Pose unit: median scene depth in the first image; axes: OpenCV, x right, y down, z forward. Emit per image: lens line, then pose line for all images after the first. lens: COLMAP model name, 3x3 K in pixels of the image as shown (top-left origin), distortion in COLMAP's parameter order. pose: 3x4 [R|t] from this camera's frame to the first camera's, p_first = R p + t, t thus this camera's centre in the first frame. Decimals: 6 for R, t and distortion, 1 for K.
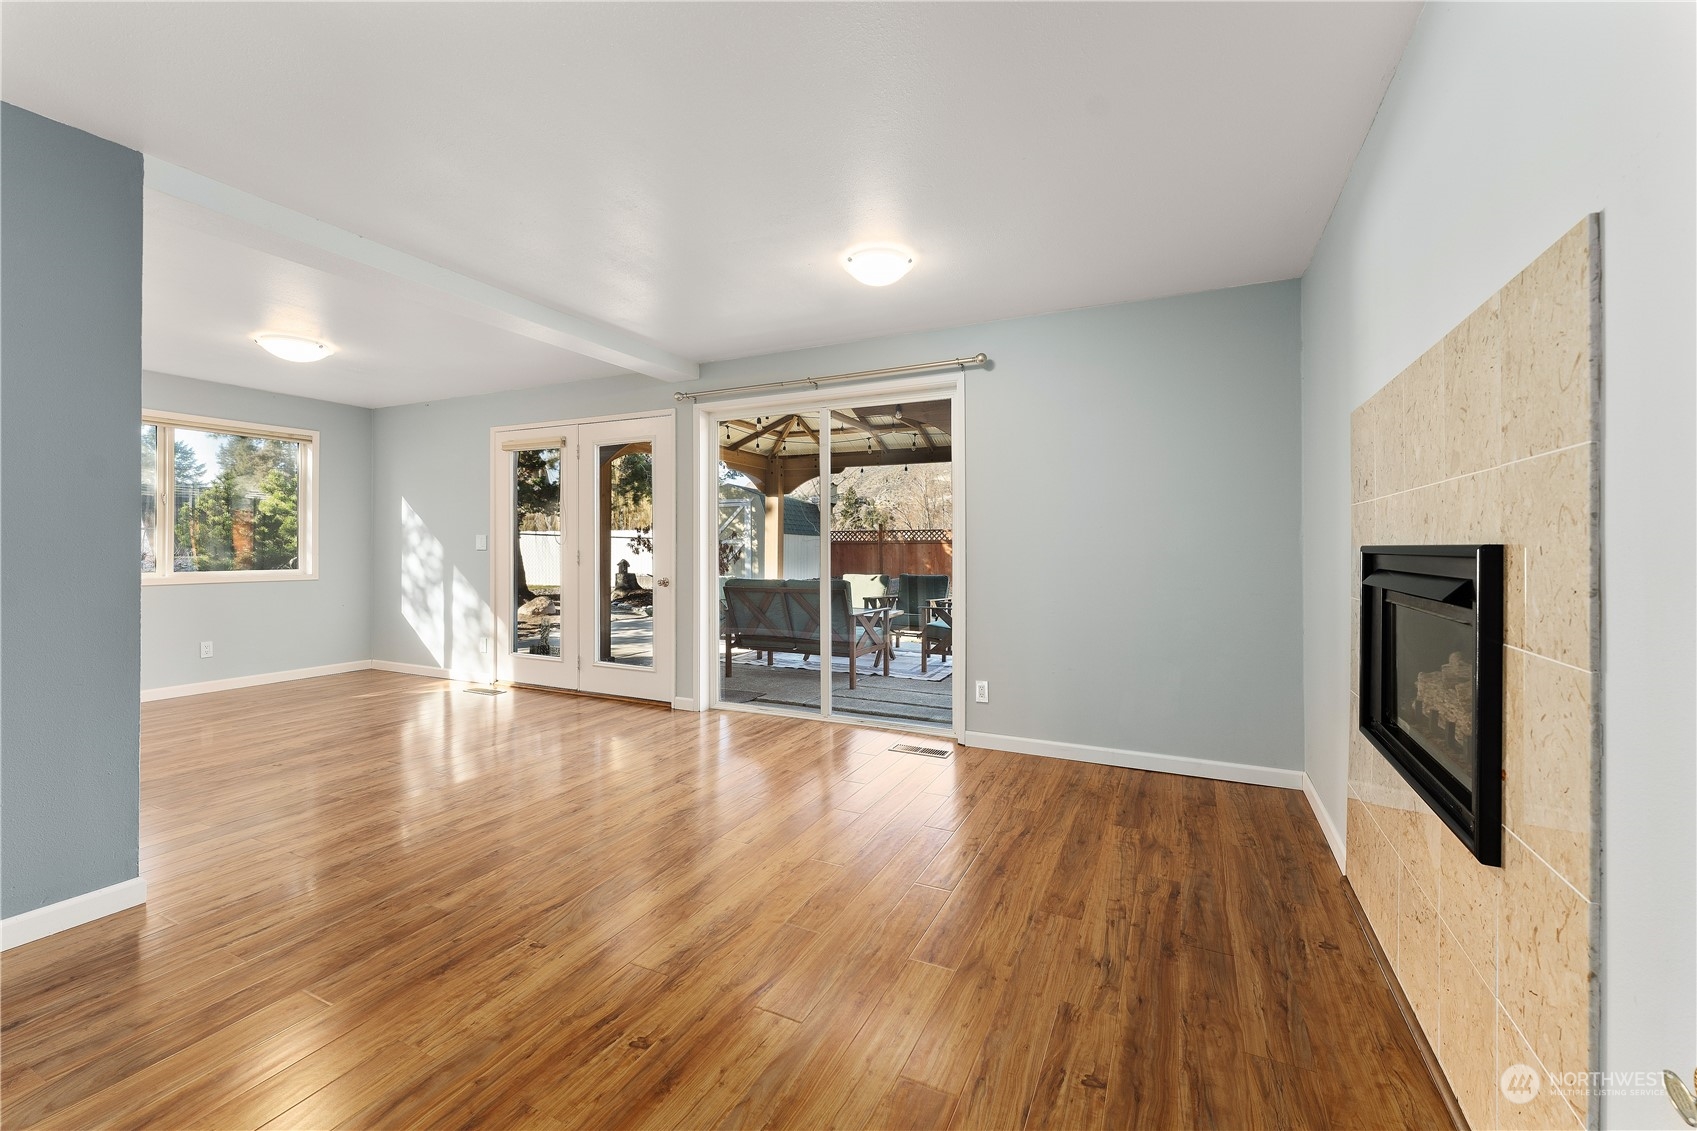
lens RADIAL K [[686.1, 0, 845.0], [0, 686.1, 551.7], [0, 0, 1]] dist [0.000943, -0.000560]
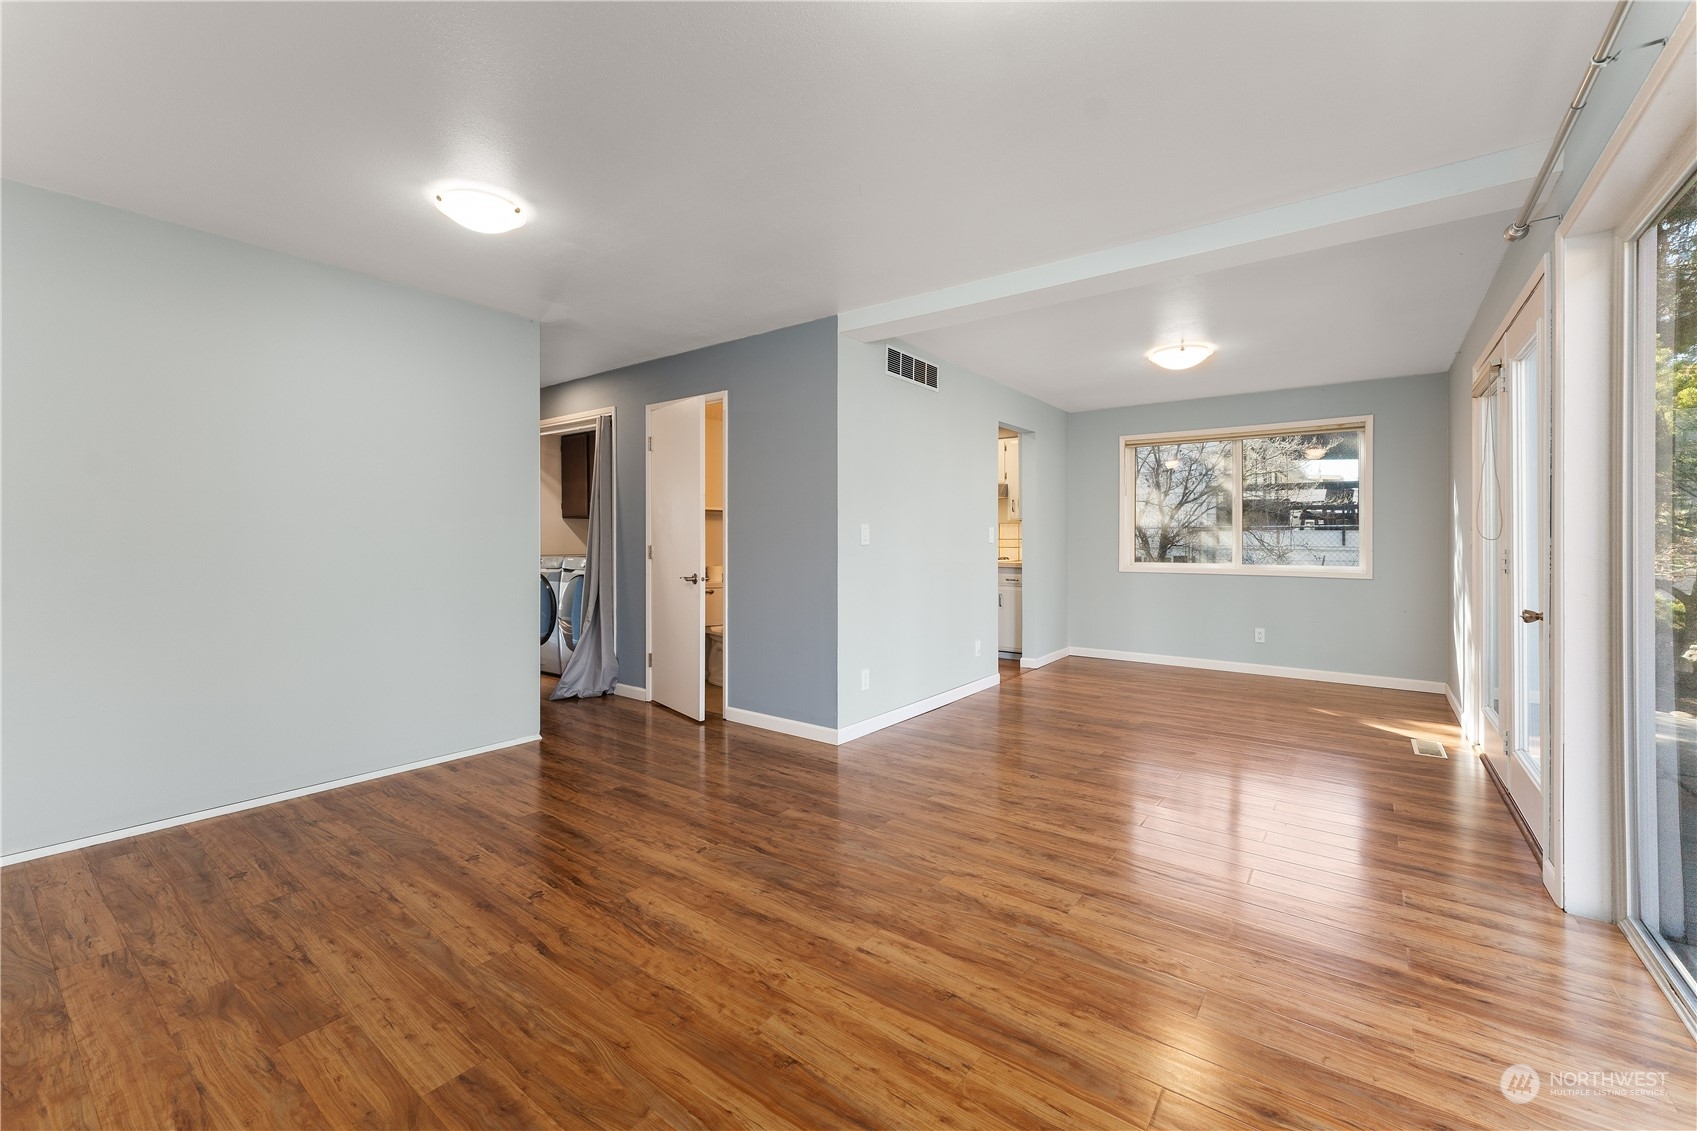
lens RADIAL K [[691.2, 0, 849.1], [0, 691.2, 539.9], [0, 0, 1]] dist [0.001191, -0.000089]
pose [[-0.187689, -0.002748, -0.982225, 0.727983], [-0.009318, 0.999956, -0.001017, -0.009326], [0.982184, 0.008962, -0.187706, 1.413159]]
